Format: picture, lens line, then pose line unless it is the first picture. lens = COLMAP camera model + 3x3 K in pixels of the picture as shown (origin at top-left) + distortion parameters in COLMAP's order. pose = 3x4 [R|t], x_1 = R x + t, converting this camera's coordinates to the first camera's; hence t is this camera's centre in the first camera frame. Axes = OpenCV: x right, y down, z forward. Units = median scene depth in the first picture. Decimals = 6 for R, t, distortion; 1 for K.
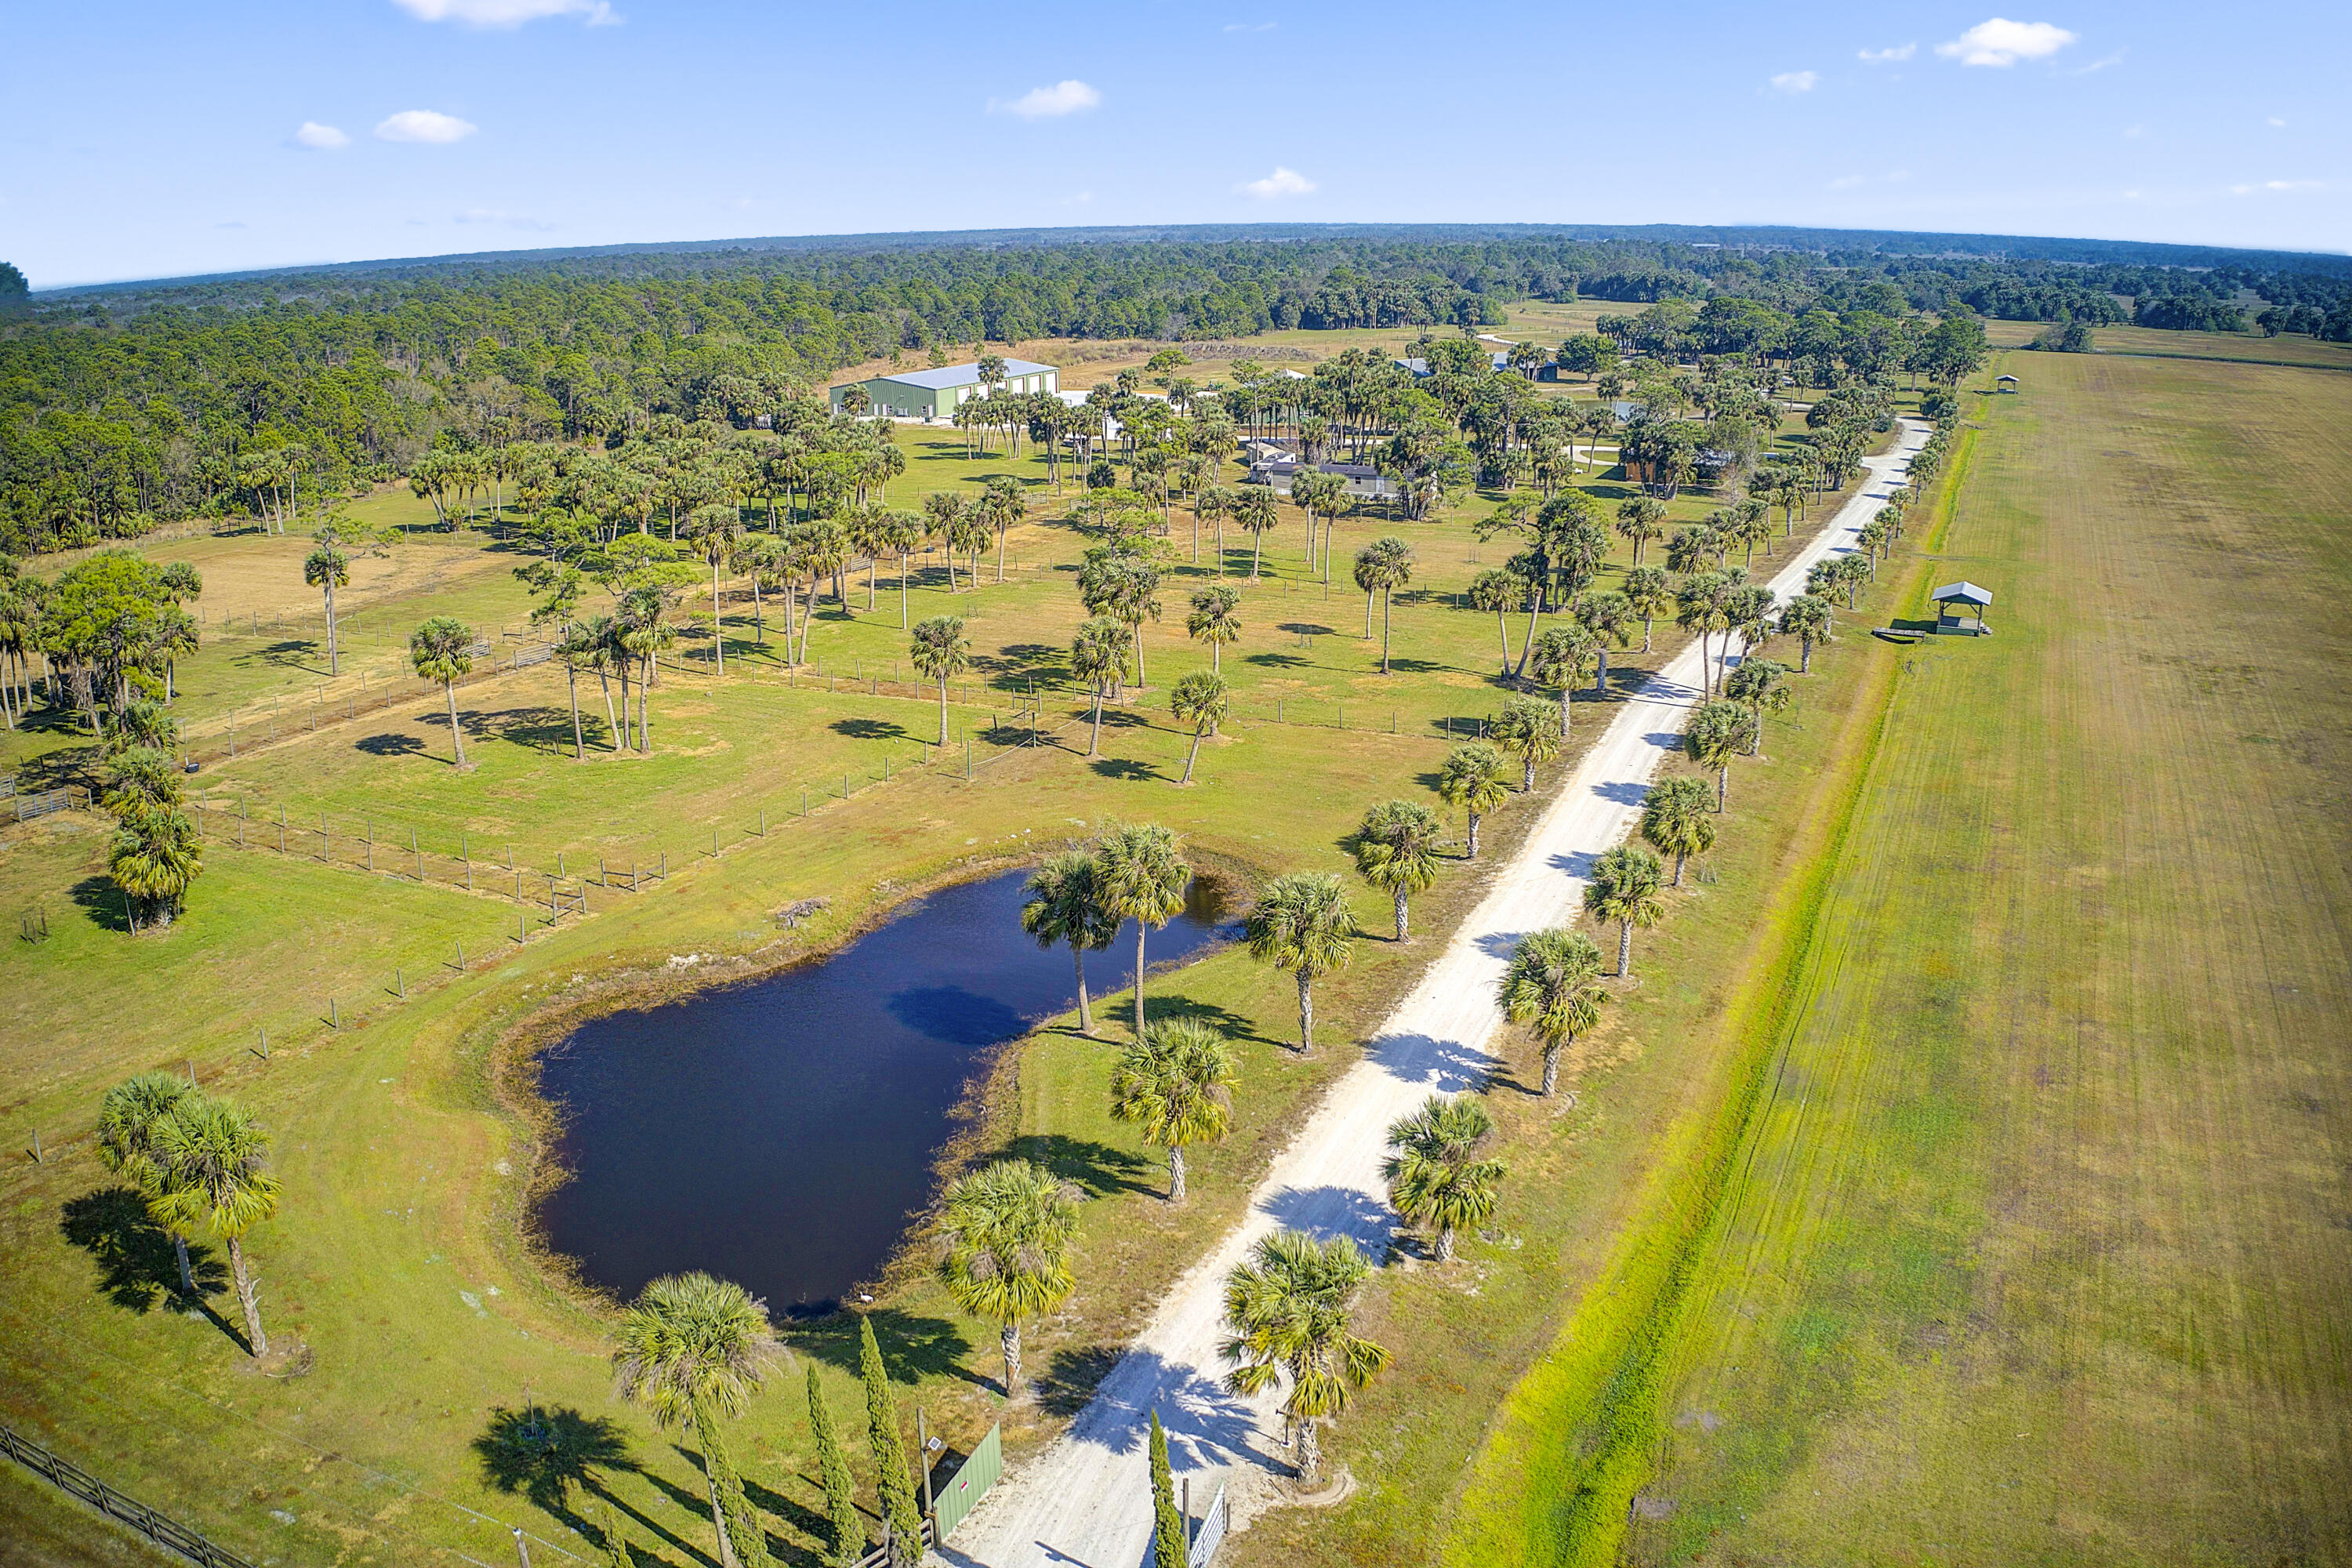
lens RADIAL K [[1864.2, 0, 1176.0], [0, 1864.2, 784.0], [0, 0, 1]] dist [-0.184783, 0.013604]
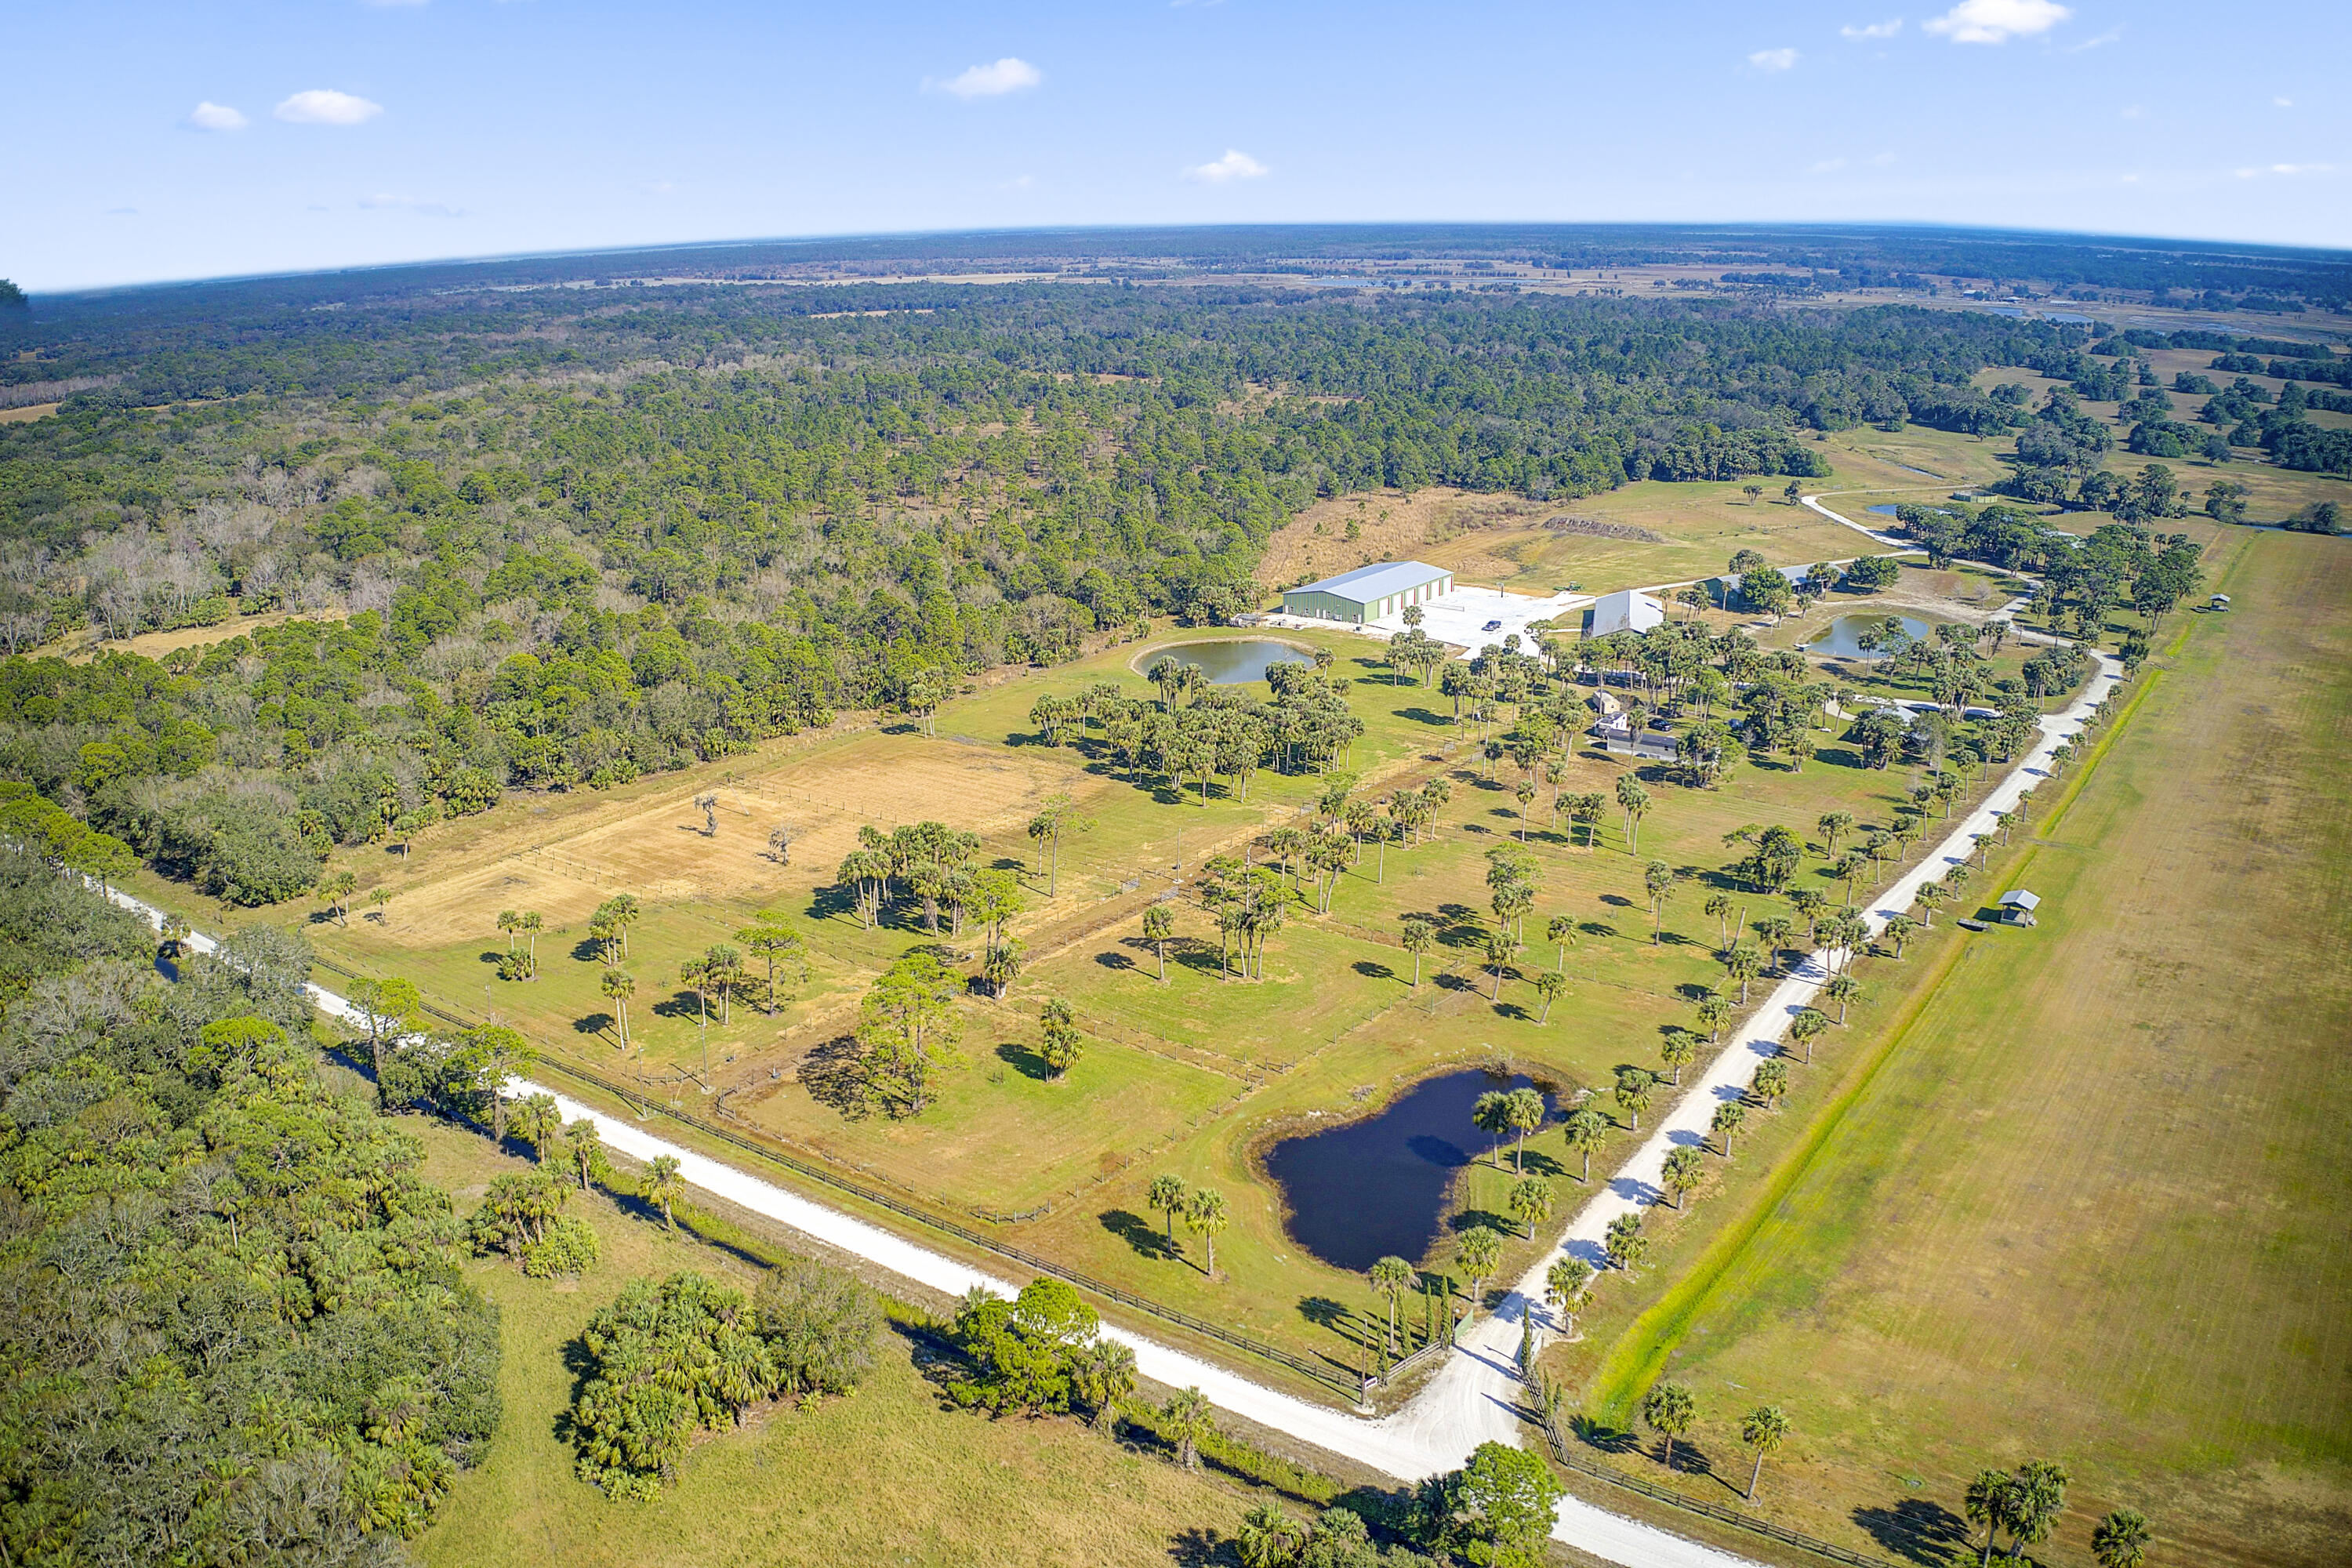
lens RADIAL K [[1864.2, 0, 1176.0], [0, 1864.2, 784.0], [0, 0, 1]] dist [-0.184783, 0.013604]
pose [[0.981889, 0.053513, -0.181743, -0.041589], [-0.052303, 0.998566, 0.011447, -0.316790], [0.182095, -0.001734, 0.983279, -1.231892]]
